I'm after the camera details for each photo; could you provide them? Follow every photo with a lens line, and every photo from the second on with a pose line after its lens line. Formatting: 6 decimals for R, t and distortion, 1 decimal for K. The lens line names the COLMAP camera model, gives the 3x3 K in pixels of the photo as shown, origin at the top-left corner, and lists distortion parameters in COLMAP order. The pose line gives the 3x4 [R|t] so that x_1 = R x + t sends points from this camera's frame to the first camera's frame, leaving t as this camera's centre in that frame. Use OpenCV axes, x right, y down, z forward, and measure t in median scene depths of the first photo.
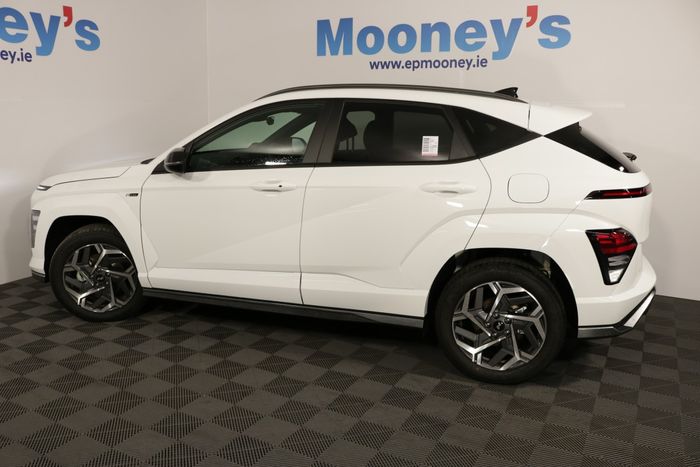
lens RADIAL K [[578.0, 0, 346.9], [0, 578.0, 233.2], [0, 0, 1]] dist [-0.155875, 0.109886]
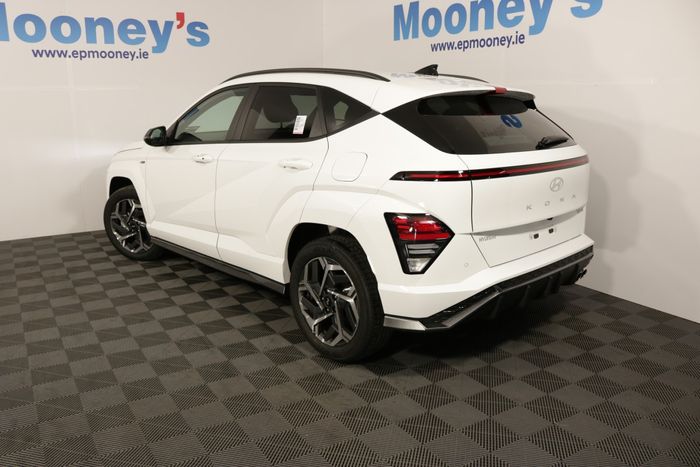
lens RADIAL K [[578.0, 0, 345.8], [0, 578.0, 233.1], [0, 0, 1]] dist [-0.155875, 0.109886]
pose [[0.872433, 0.099247, -0.478551, 0.702623], [-0.087241, 0.995063, 0.047319, -0.009380], [0.480885, 0.000466, 0.876784, 0.099786]]
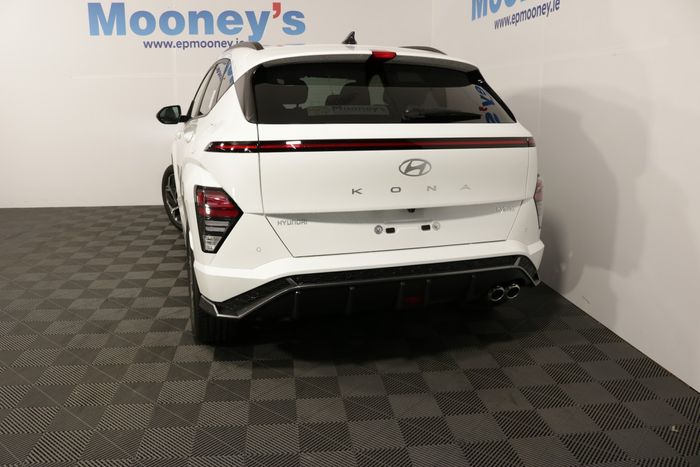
lens RADIAL K [[578.0, 0, 346.3], [0, 578.0, 234.7], [0, 0, 1]] dist [-0.155875, 0.109886]
pose [[0.578653, 0.175882, -0.796383, 1.096228], [-0.160109, 0.981966, 0.100533, -0.048582], [0.799703, 0.069335, 0.596378, 0.551950]]
